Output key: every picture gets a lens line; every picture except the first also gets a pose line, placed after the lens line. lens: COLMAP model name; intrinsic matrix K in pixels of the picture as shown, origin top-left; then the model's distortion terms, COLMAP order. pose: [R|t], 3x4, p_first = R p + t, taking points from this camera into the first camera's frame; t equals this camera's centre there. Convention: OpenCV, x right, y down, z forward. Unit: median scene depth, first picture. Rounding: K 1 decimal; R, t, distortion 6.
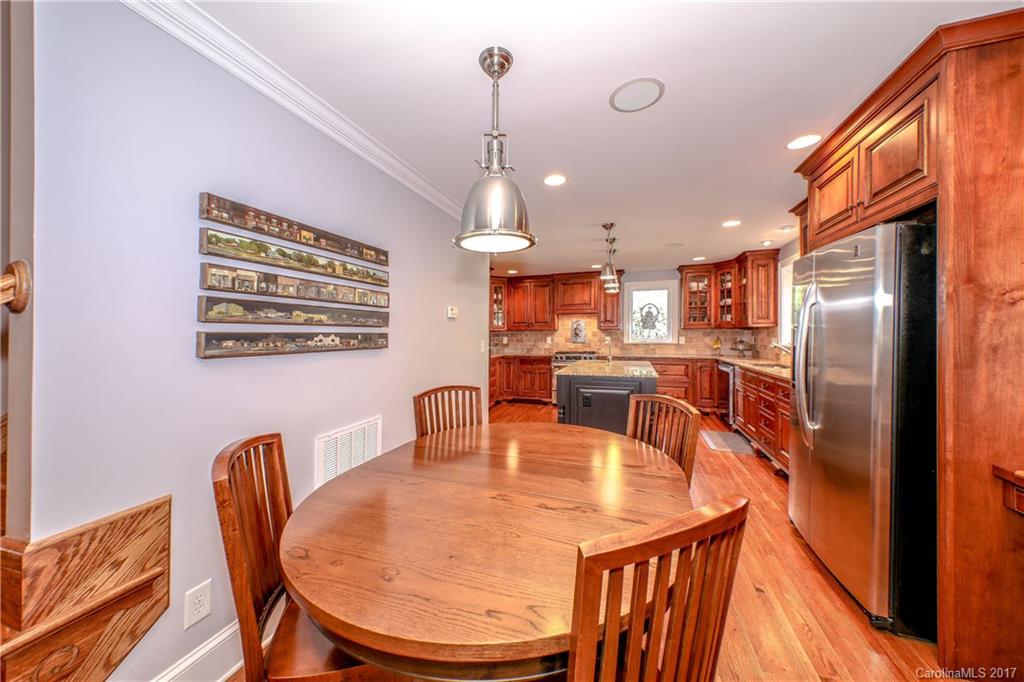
lens RADIAL K [[350.2, 0, 515.3], [0, 350.2, 336.2], [0, 0, 1]] dist [0.001229, 0.000036]
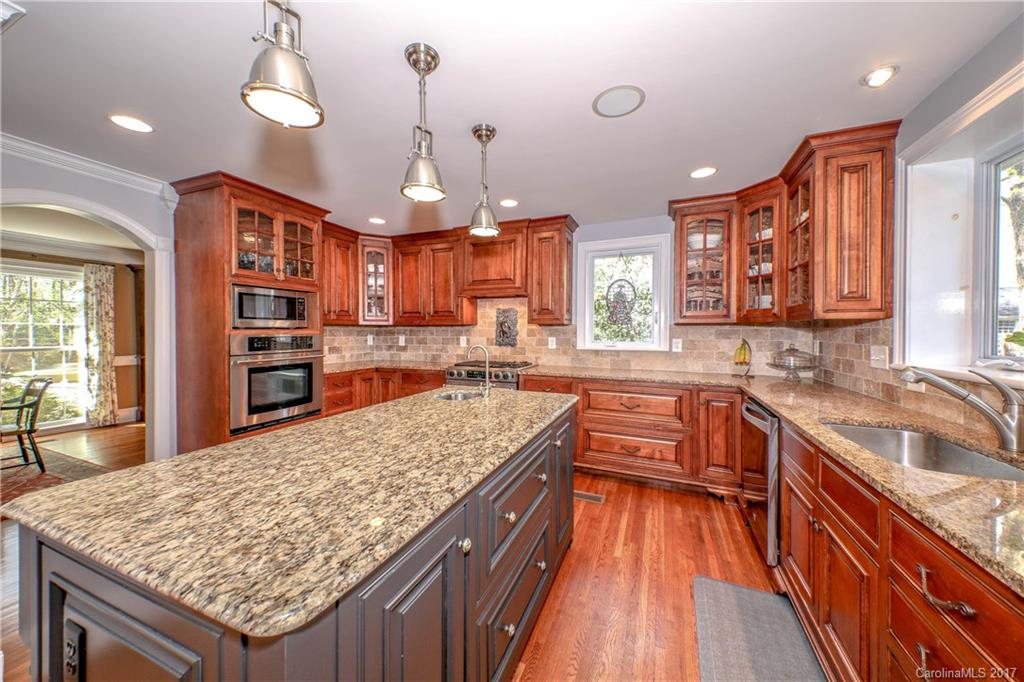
lens RADIAL K [[358.4, 0, 525.6], [0, 358.4, 330.8], [0, 0, 1]] dist [0.000669, -0.000006]
pose [[0.998909, 0.009749, -0.045672, 0.290450], [-0.009983, 0.999938, -0.004908, -0.006445], [0.045622, 0.005359, 0.998944, 0.475632]]
